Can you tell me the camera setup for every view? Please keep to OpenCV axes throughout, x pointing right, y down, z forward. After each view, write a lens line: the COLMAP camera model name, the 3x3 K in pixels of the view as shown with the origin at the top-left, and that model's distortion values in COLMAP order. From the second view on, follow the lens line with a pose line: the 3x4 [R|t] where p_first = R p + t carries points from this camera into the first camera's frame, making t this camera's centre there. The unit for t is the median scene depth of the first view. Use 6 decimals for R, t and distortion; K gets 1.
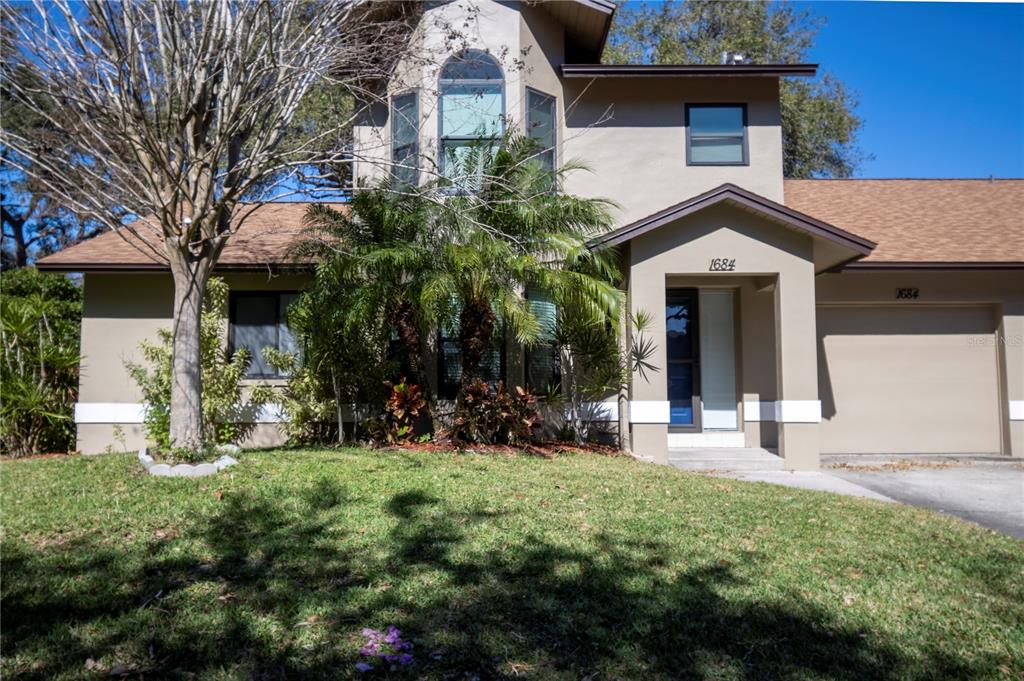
lens RADIAL K [[850.8, 0, 512.0], [0, 850.8, 340.5], [0, 0, 1]] dist [-0.008776, -0.006686]
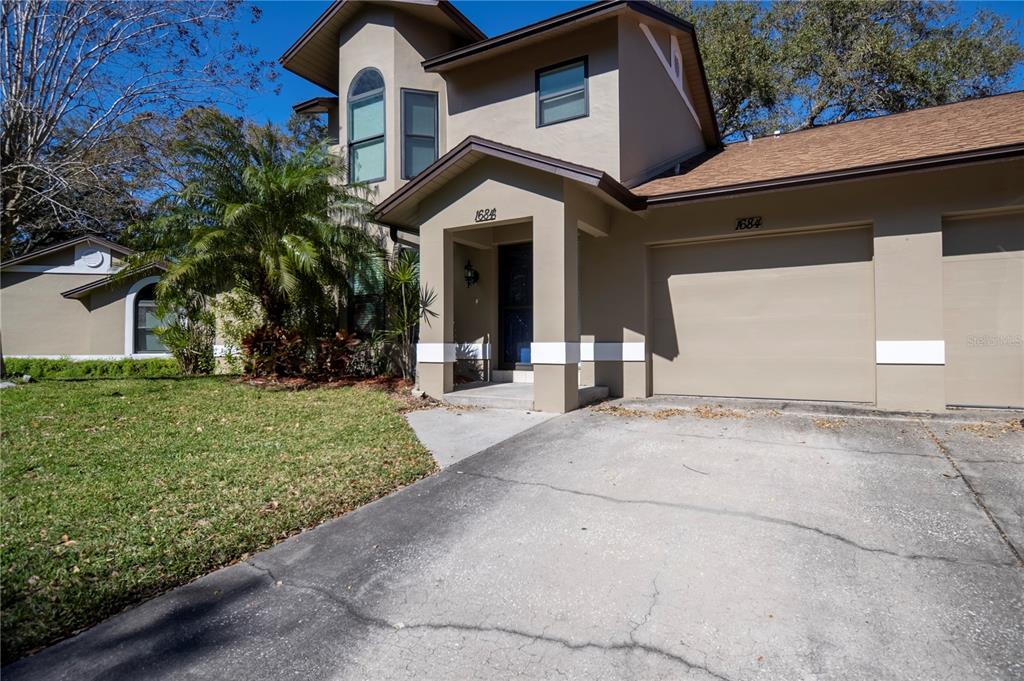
lens RADIAL K [[540.7, 0, 512.0], [0, 540.7, 340.5], [0, 0, 1]] dist [0.001682, 0.000214]
pose [[0.868334, -0.004906, -0.495956, 0.535035], [0.040526, 0.997309, 0.061089, 0.023944], [0.494322, -0.073145, 0.866196, 0.368374]]
